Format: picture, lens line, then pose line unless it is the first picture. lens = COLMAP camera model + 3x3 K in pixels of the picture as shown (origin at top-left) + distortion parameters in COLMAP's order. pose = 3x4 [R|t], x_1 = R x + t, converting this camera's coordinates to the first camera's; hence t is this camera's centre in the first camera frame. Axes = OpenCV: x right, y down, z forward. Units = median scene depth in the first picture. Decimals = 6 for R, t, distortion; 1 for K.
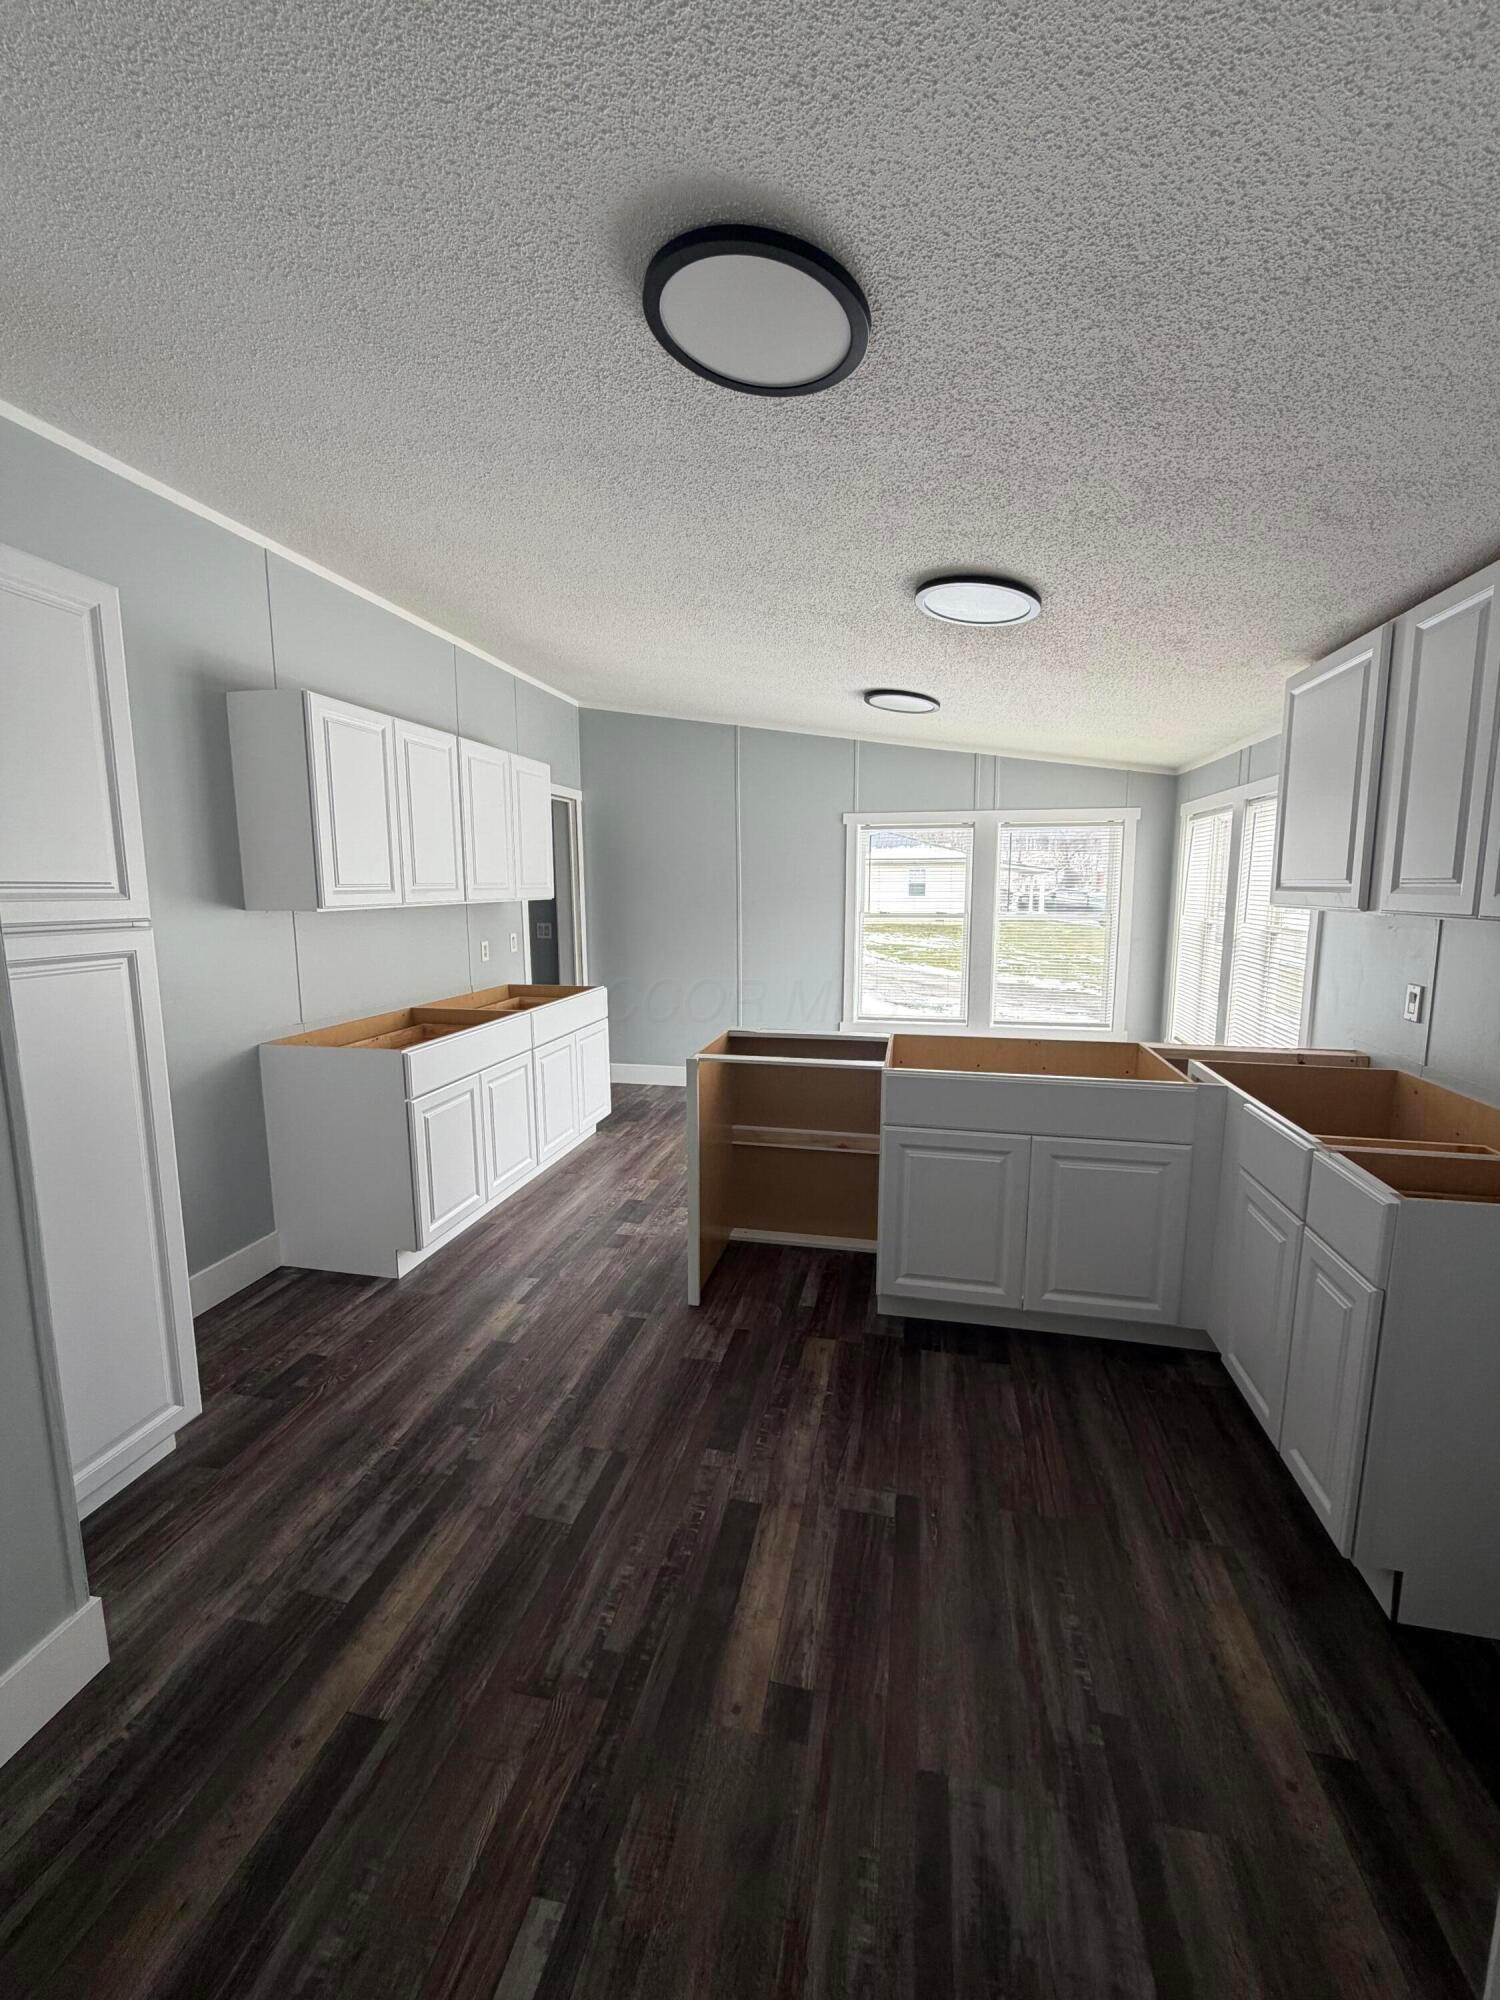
lens RADIAL K [[794.6, 0, 750.0], [0, 794.6, 1000.0], [0, 0, 1]] dist [-0.000411, 0.000208]
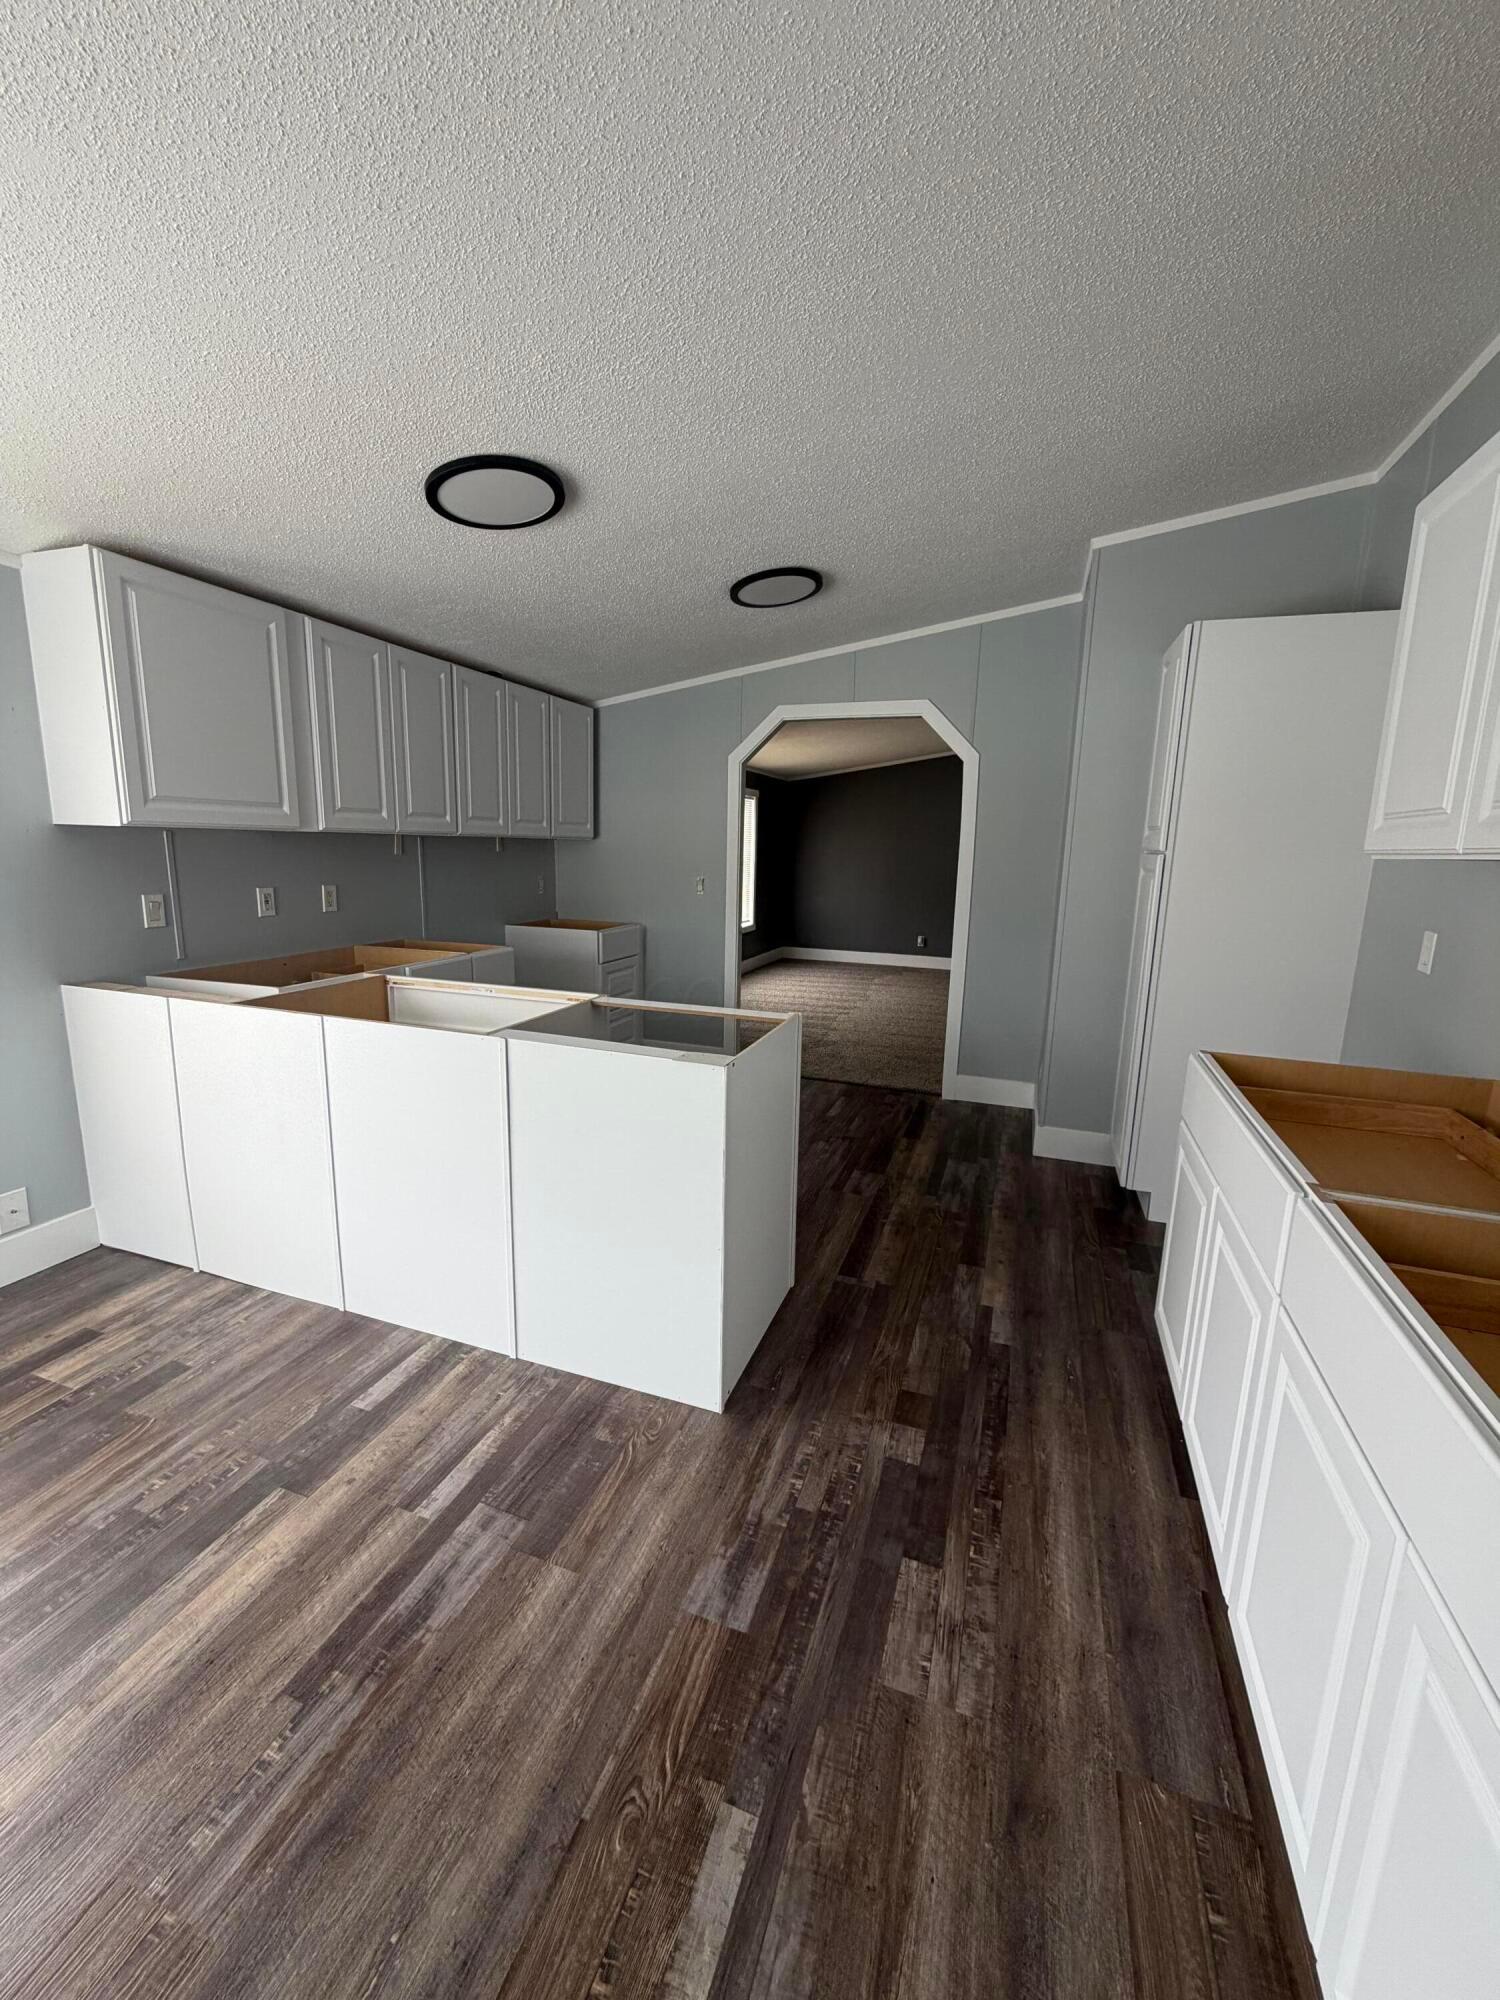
lens RADIAL K [[794.6, 0, 750.0], [0, 794.6, 1000.0], [0, 0, 1]] dist [-0.000411, 0.000208]
pose [[-0.991794, -0.044681, 0.119780, -0.135466], [-0.002970, 0.944736, 0.327819, -0.240734], [-0.127808, 0.324774, -0.937116, 1.936883]]
